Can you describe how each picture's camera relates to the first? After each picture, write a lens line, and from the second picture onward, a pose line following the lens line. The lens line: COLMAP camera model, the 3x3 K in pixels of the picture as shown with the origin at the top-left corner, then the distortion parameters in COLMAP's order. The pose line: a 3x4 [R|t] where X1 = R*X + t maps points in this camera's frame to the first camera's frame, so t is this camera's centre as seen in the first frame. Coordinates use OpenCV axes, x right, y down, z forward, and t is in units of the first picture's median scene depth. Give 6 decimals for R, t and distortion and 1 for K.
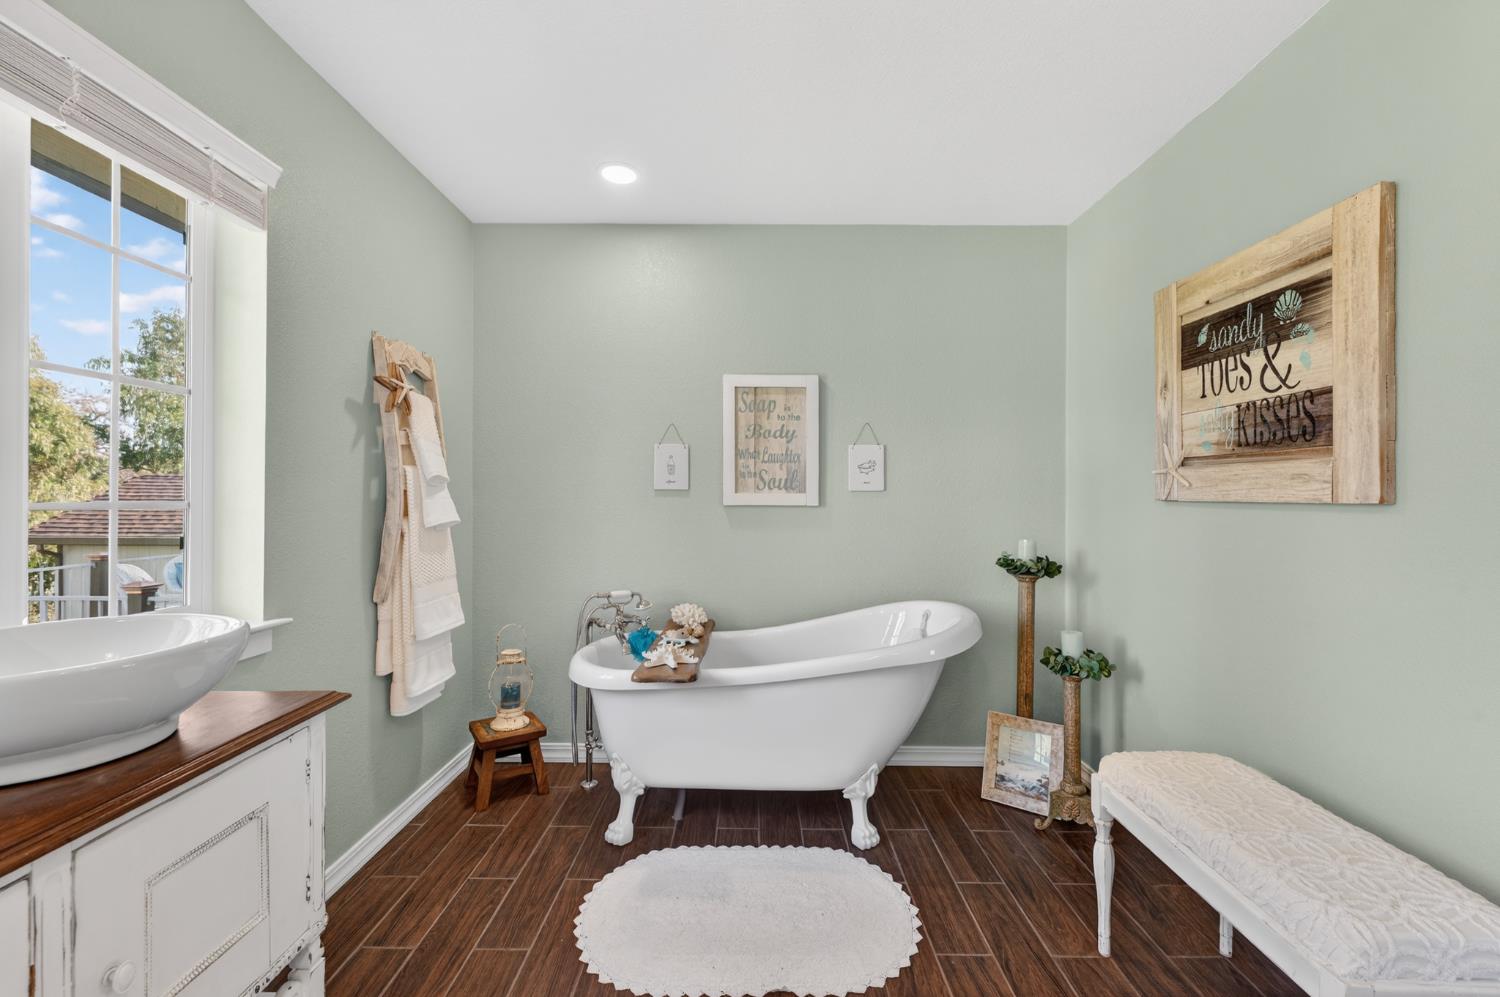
lens RADIAL K [[610.5, 0, 750.8], [0, 610.5, 498.9], [0, 0, 1]] dist [-0.004156, 0.002091]
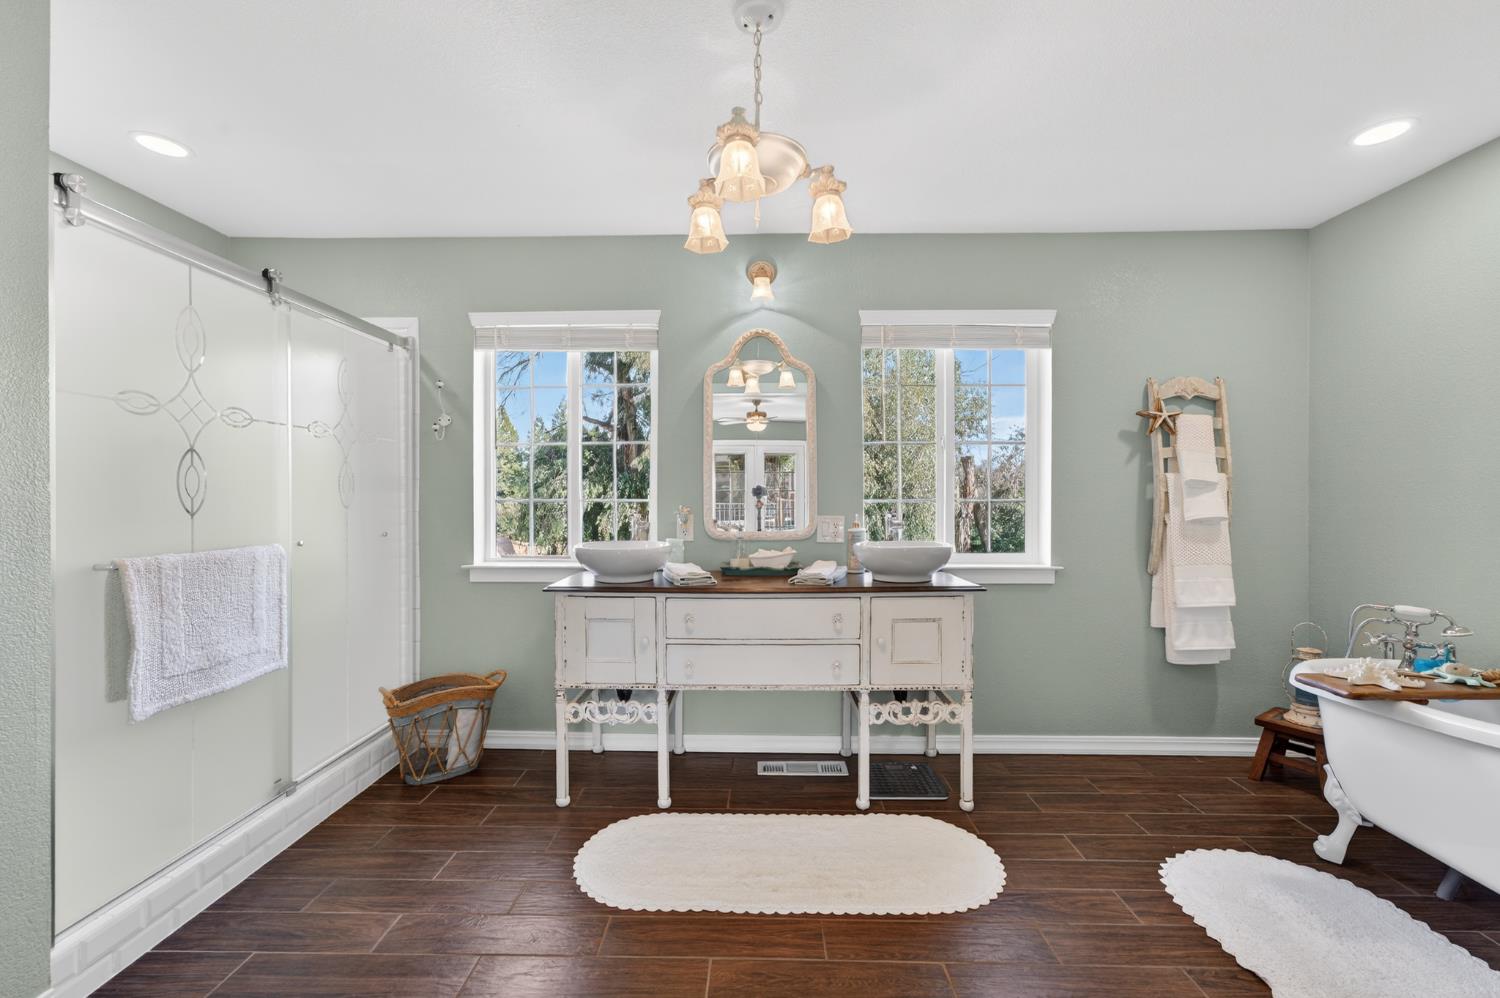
lens RADIAL K [[610.5, 0, 750.4], [0, 610.5, 497.8], [0, 0, 1]] dist [-0.004156, 0.002091]
pose [[-0.013602, -0.000362, -0.999907, 0.766322], [-0.001984, 0.999998, -0.000335, 0.000767], [0.999906, 0.001979, -0.013602, 0.107623]]
